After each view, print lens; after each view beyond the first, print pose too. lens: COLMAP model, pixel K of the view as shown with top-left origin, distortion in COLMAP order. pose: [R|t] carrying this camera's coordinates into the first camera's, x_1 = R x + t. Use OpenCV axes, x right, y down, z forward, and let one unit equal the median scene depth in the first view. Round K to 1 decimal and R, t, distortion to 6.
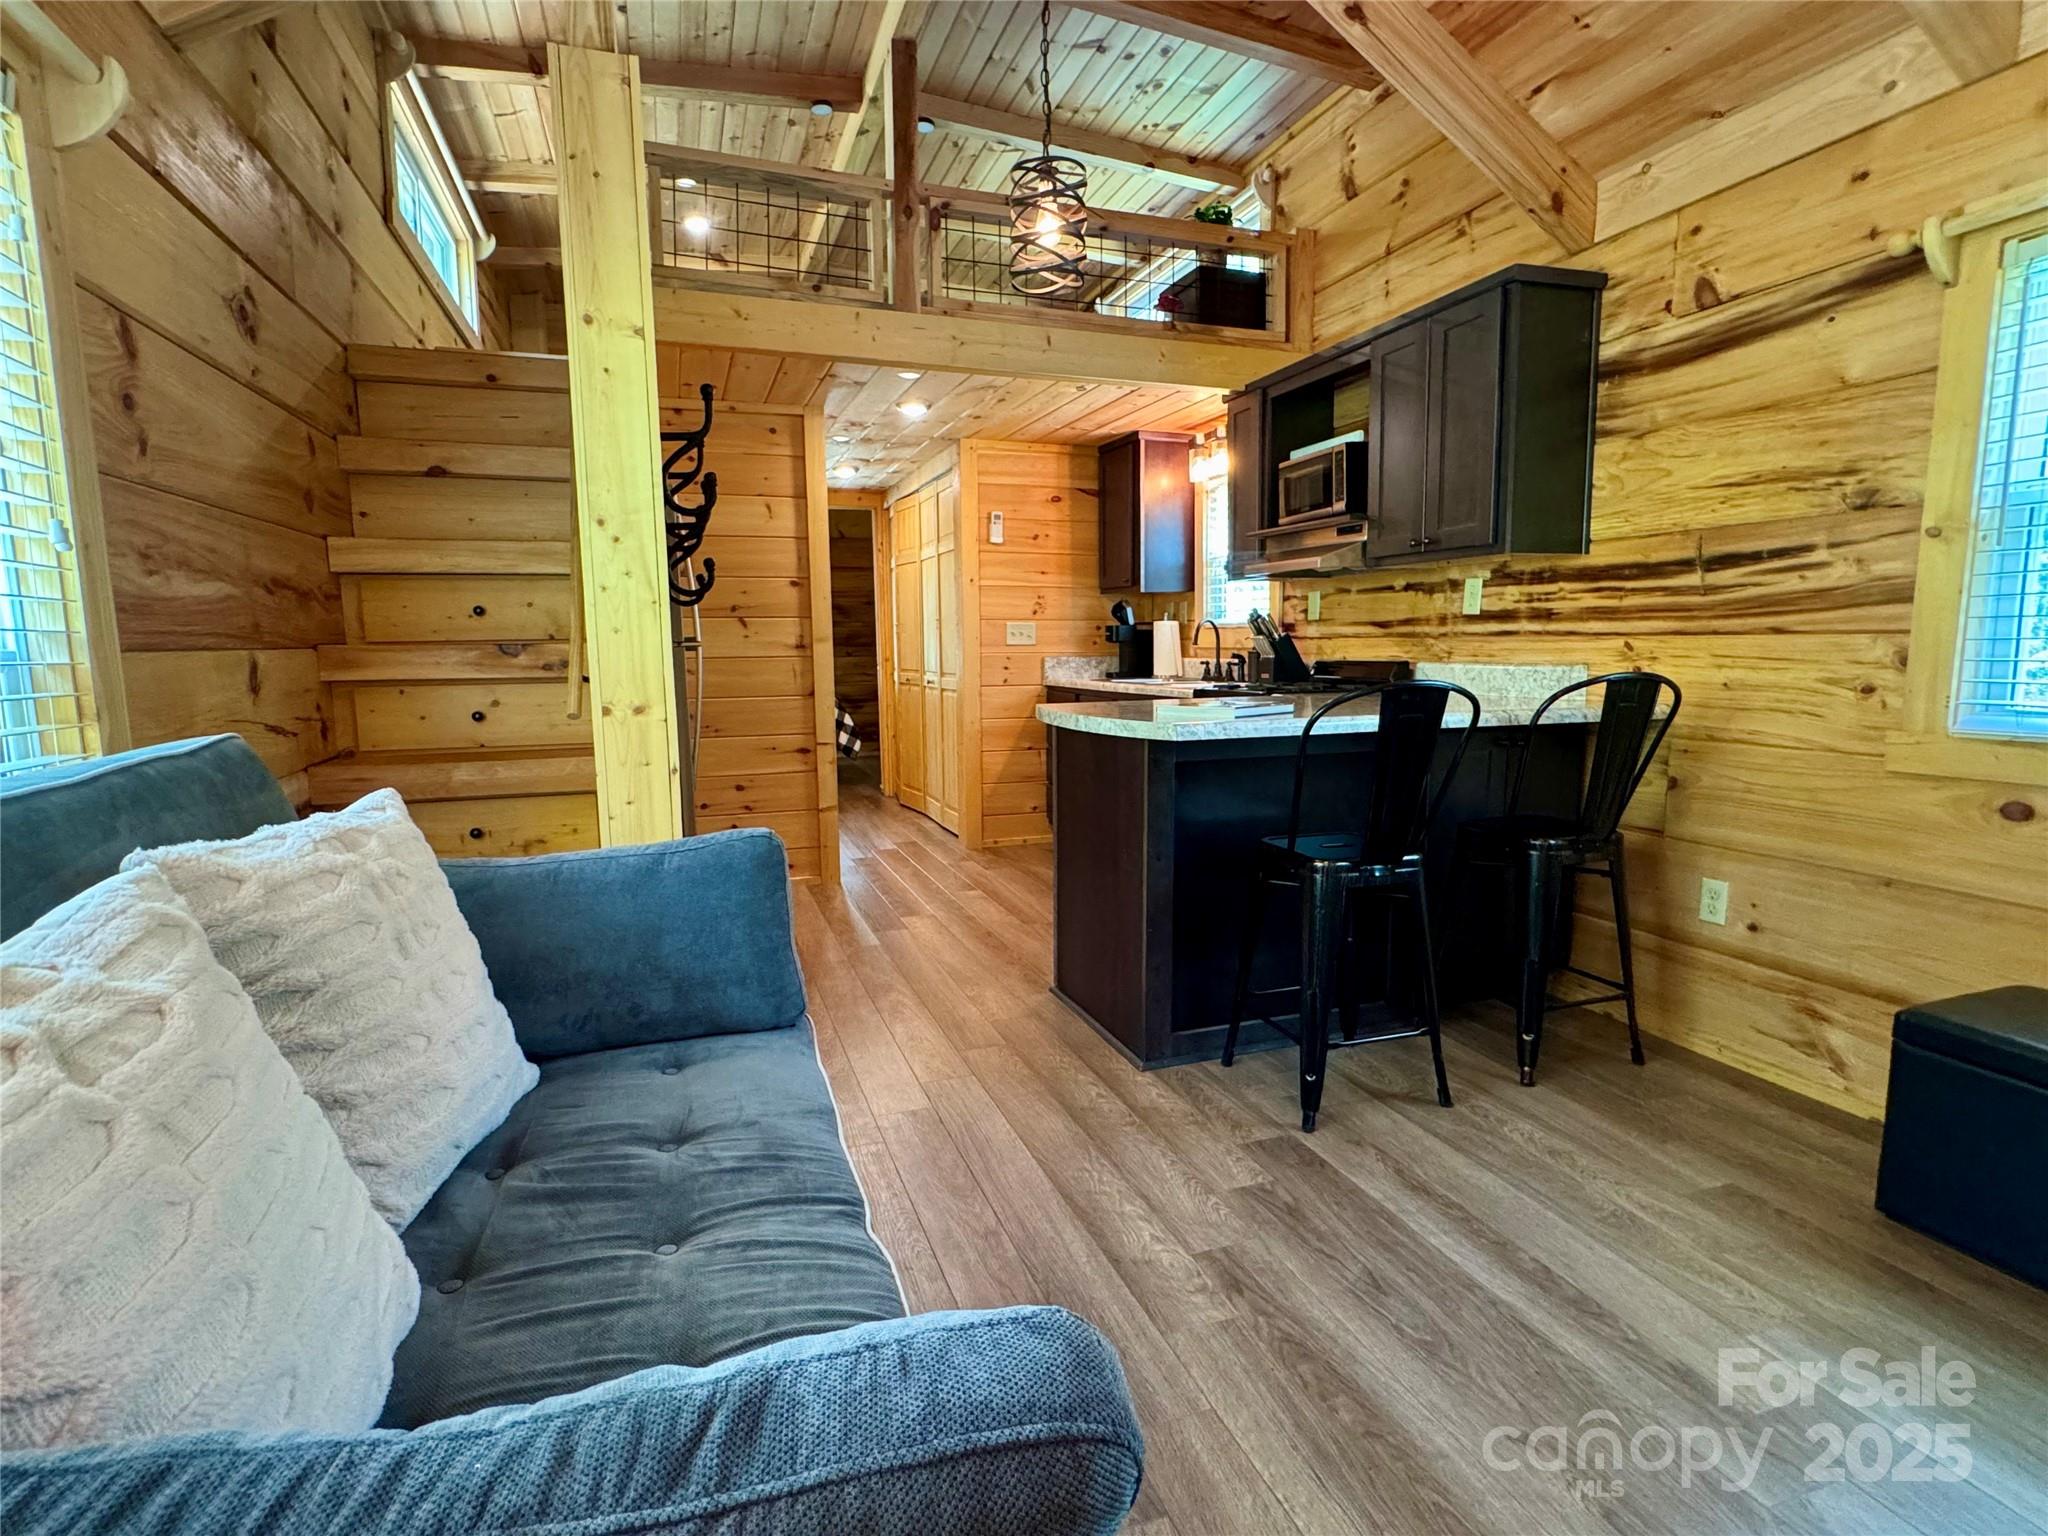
lens RADIAL K [[995.5, 0, 1024.0], [0, 995.5, 768.0], [0, 0, 1]] dist [-0.004479, -0.000449]
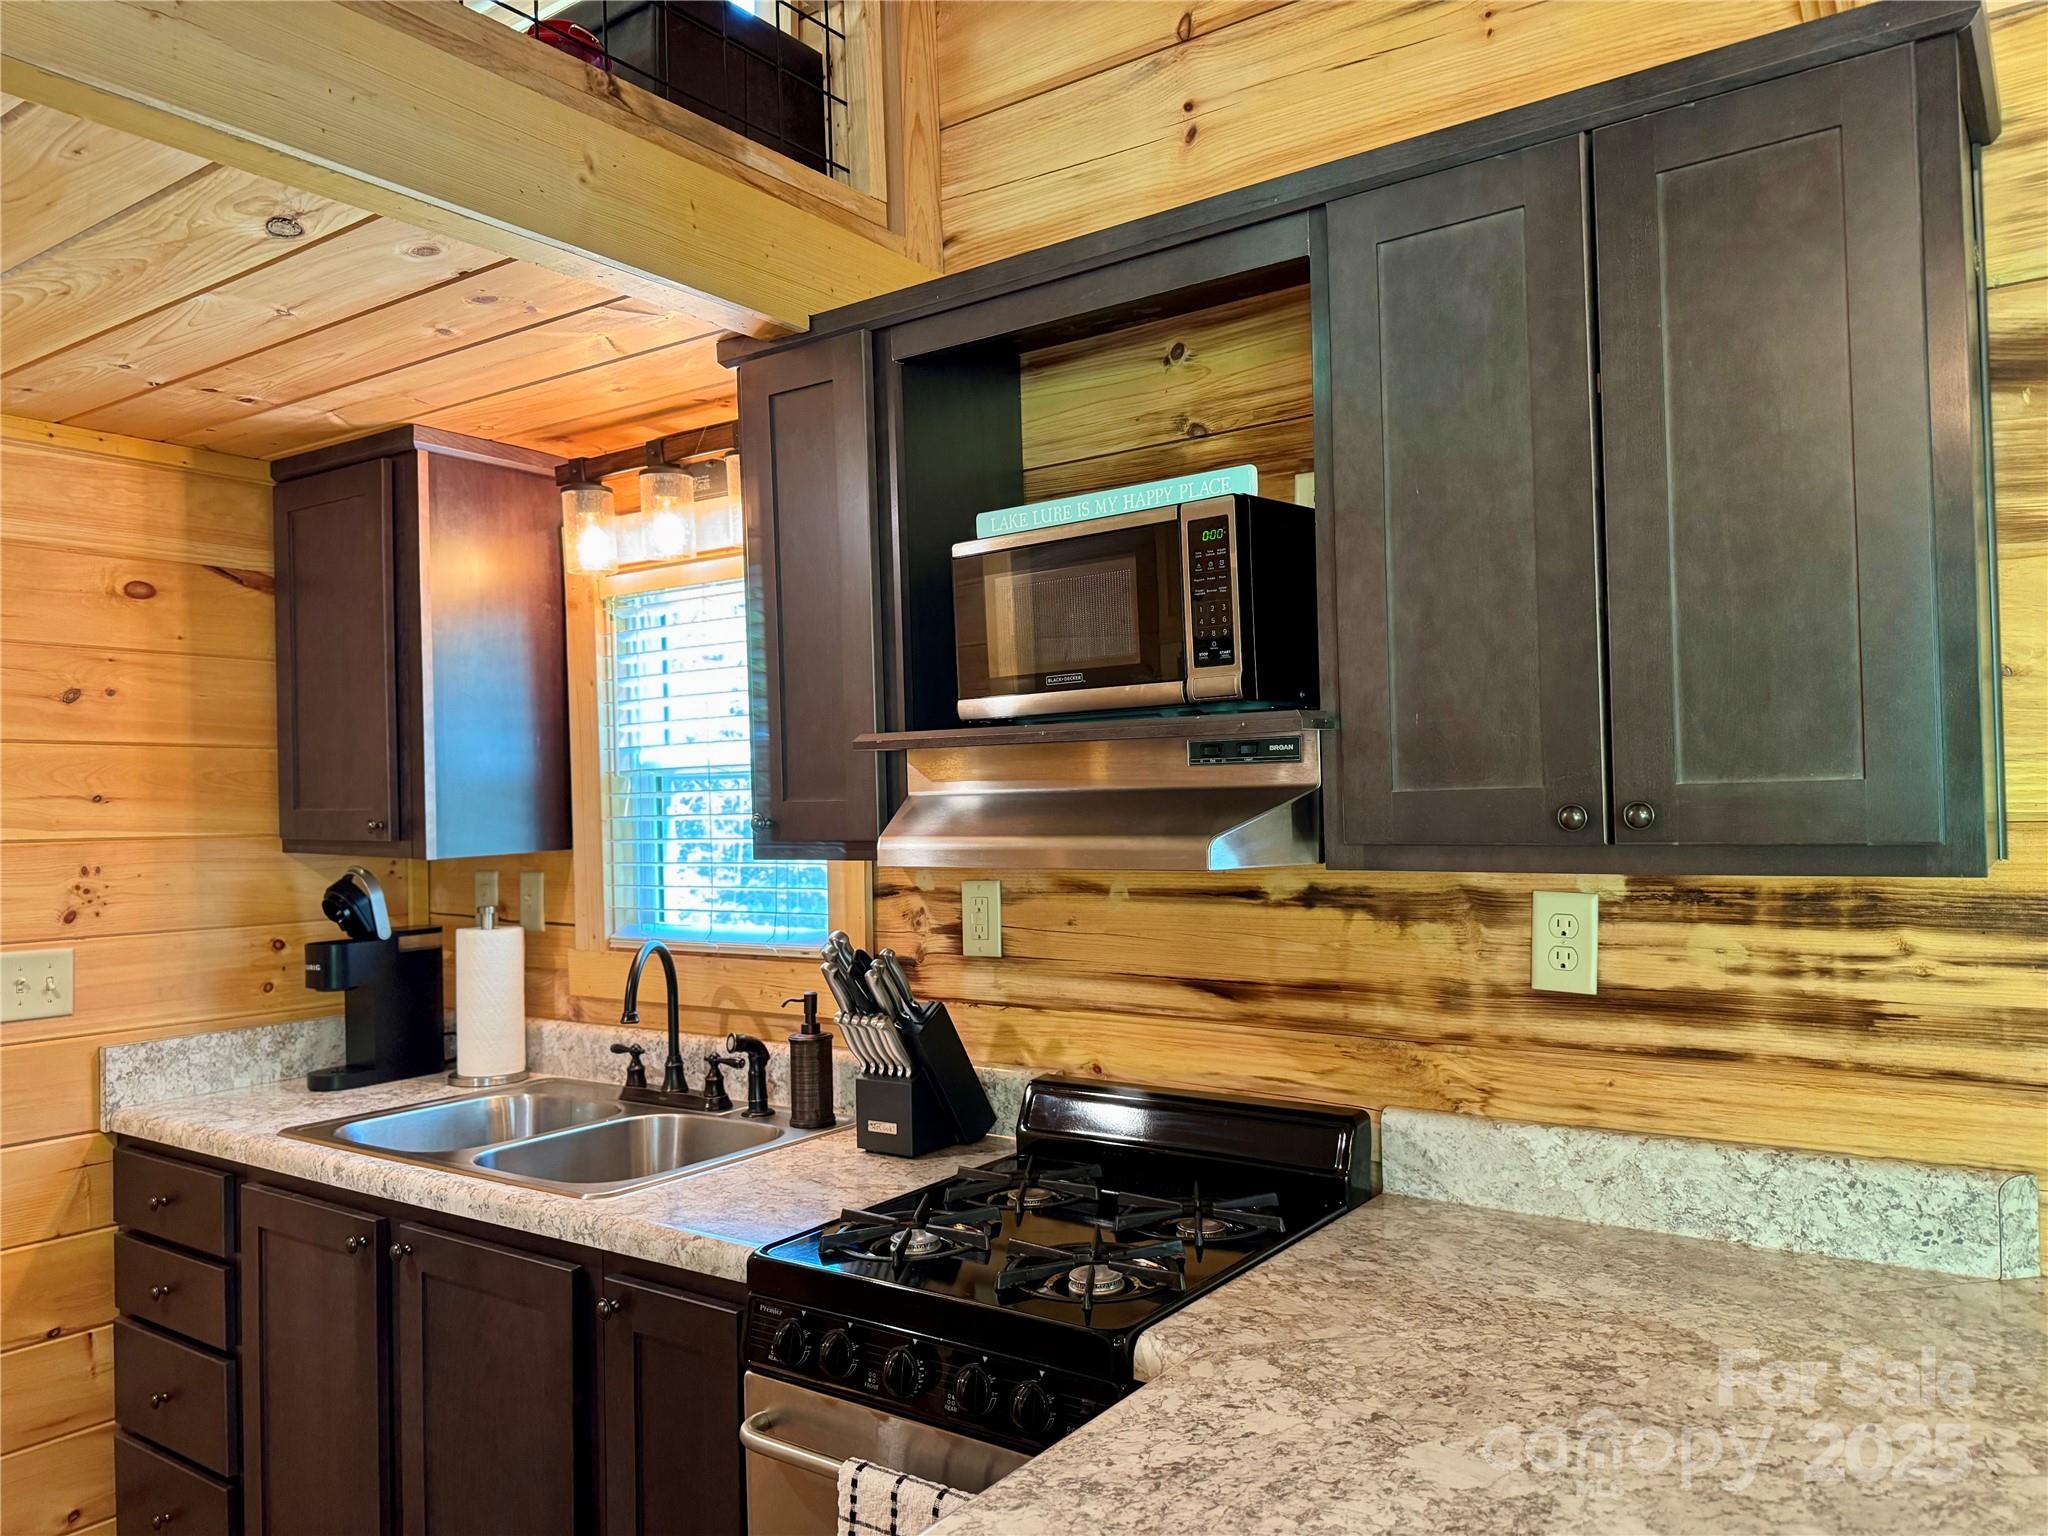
lens RADIAL K [[1437.0, 0, 1024.0], [0, 1437.0, 768.0], [0, 0, 1]] dist [0.057404, -0.086234]
pose [[0.819278, -0.000626, 0.573396, -0.007329], [0.090181, 0.987695, -0.127774, -0.157382], [-0.566260, 0.156392, 0.809254, 0.574432]]
